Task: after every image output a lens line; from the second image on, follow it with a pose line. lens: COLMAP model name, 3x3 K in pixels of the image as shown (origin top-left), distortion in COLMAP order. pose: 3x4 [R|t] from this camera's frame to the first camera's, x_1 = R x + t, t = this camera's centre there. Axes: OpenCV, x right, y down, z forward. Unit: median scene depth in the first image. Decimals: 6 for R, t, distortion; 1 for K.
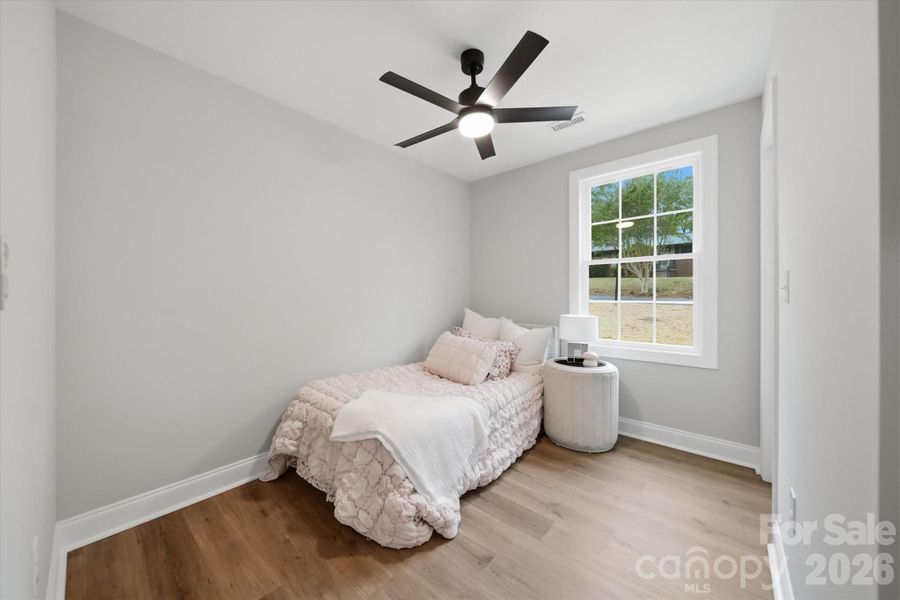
lens RADIAL K [[328.3, 0, 449.4], [0, 328.3, 297.6], [0, 0, 1]] dist [-0.012412, -0.000681]
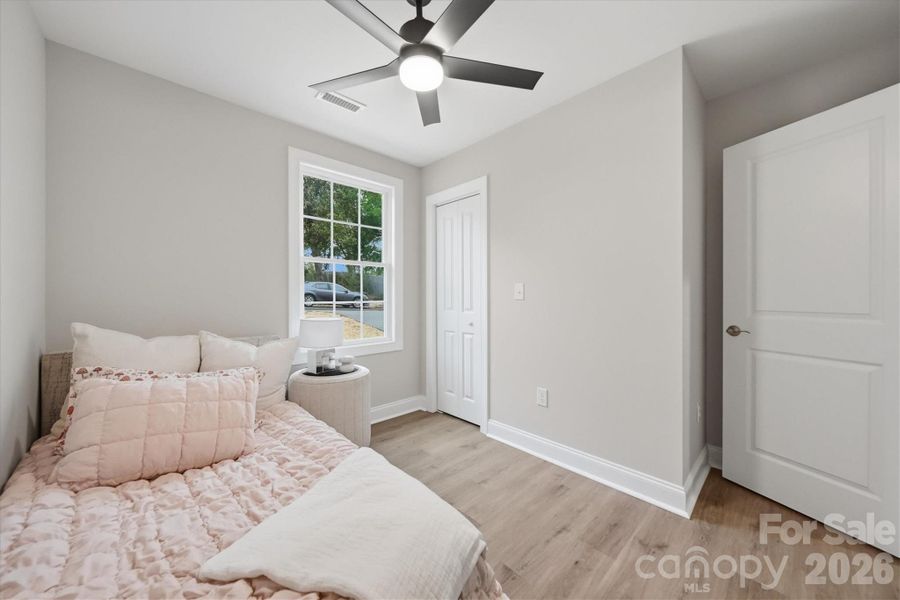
lens RADIAL K [[328.3, 0, 441.9], [0, 328.3, 298.4], [0, 0, 1]] dist [-0.012412, -0.000681]
pose [[0.071076, -0.005377, 0.997456, -0.473073], [0.000145, 0.999986, 0.005380, -0.005002], [-0.997471, -0.000238, 0.071076, 0.622709]]
